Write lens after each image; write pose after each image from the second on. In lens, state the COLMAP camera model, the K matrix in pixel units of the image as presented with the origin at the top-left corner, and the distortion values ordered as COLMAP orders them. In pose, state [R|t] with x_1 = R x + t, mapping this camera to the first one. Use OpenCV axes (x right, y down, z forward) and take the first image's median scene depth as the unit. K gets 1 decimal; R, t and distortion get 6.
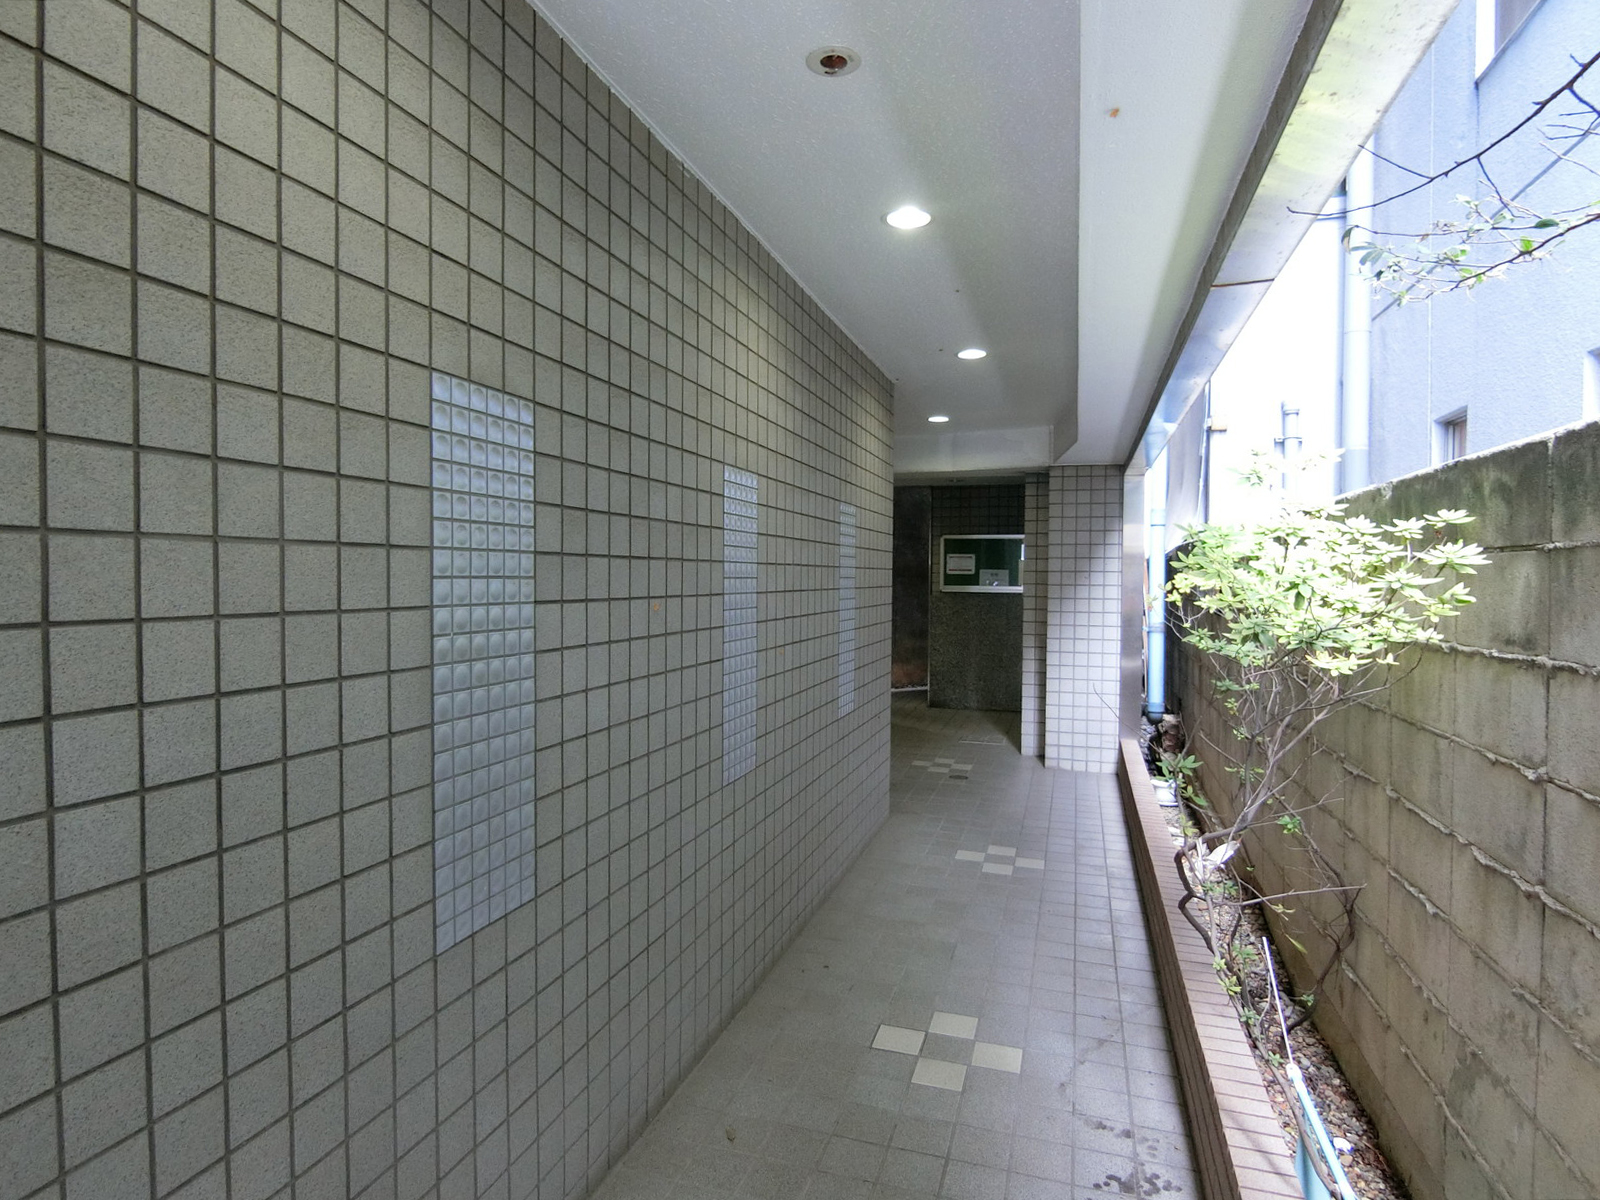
lens RADIAL K [[906.5, 0, 799.7], [0, 906.5, 603.4], [0, 0, 1]] dist [0.000957, 0.000358]
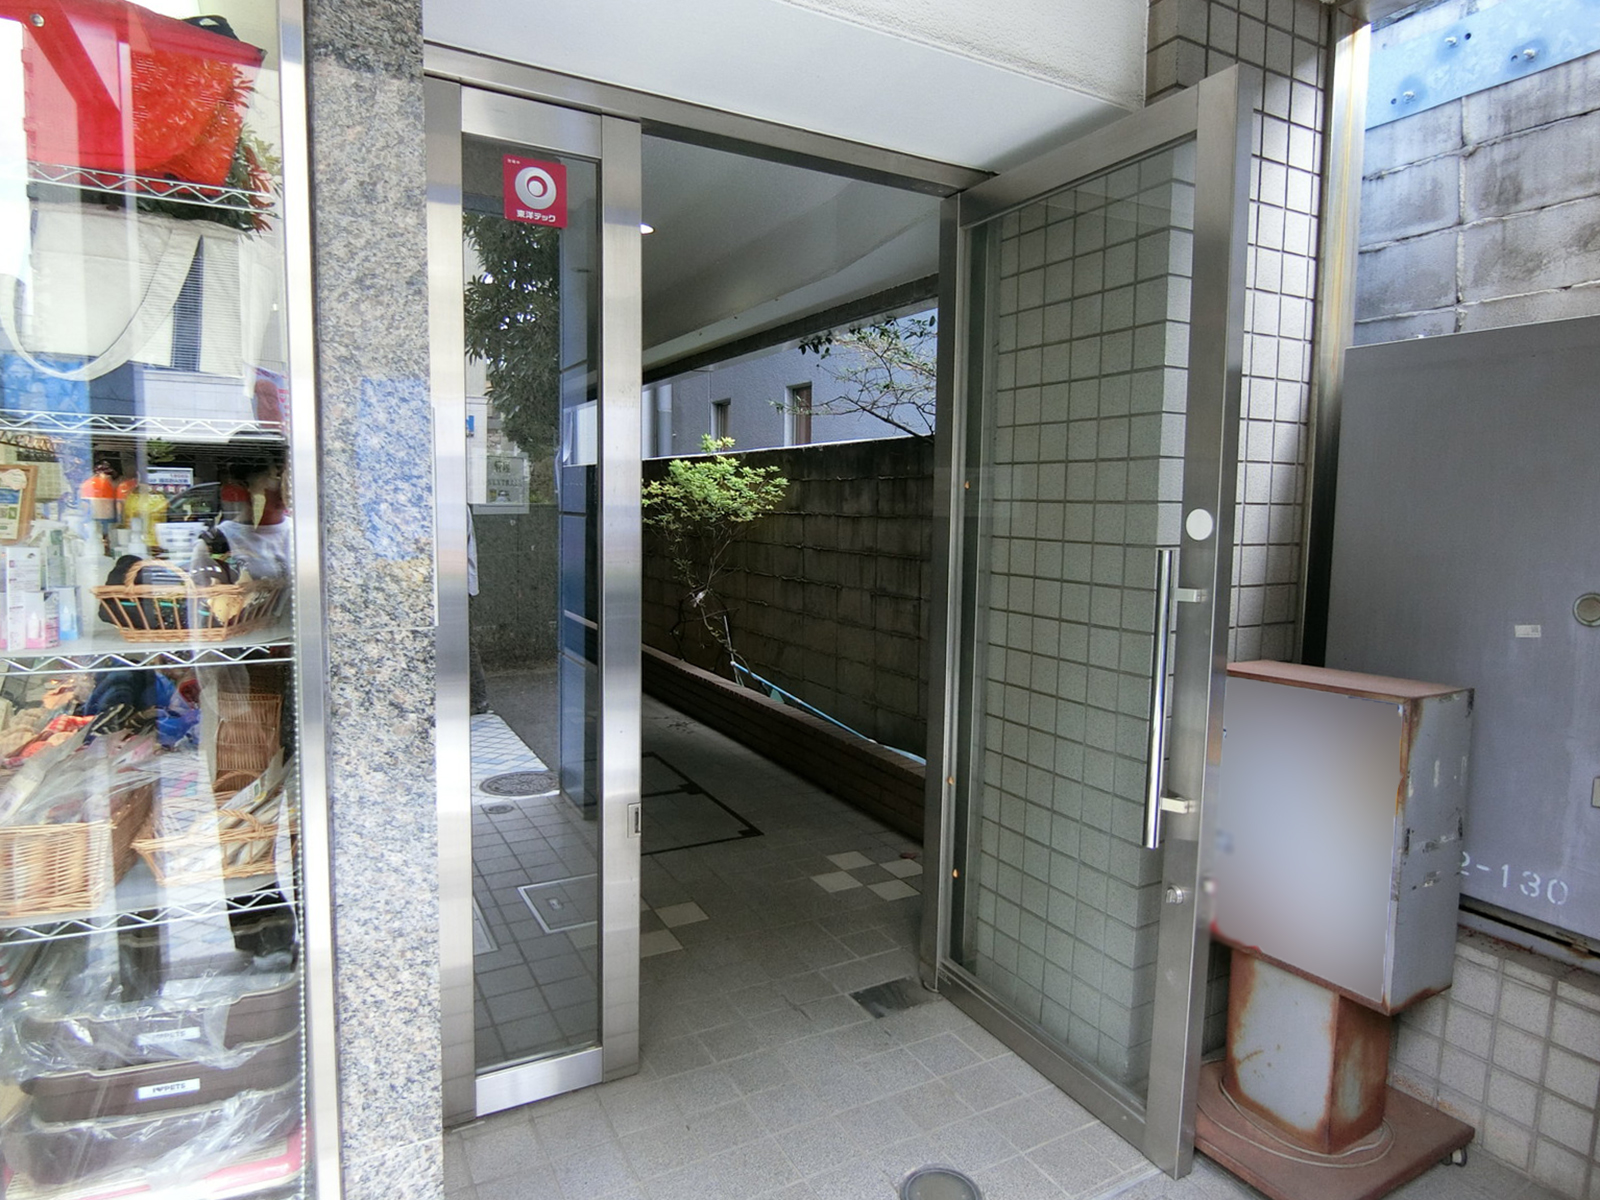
lens RADIAL K [[906.5, 0, 800.6], [0, 906.5, 593.9], [0, 0, 1]] dist [0.000957, 0.000358]
pose [[0.709587, -0.076518, 0.700451, -1.477662], [0.017803, 0.995716, 0.090737, 0.051999], [-0.704393, -0.051915, 0.707909, -1.322149]]
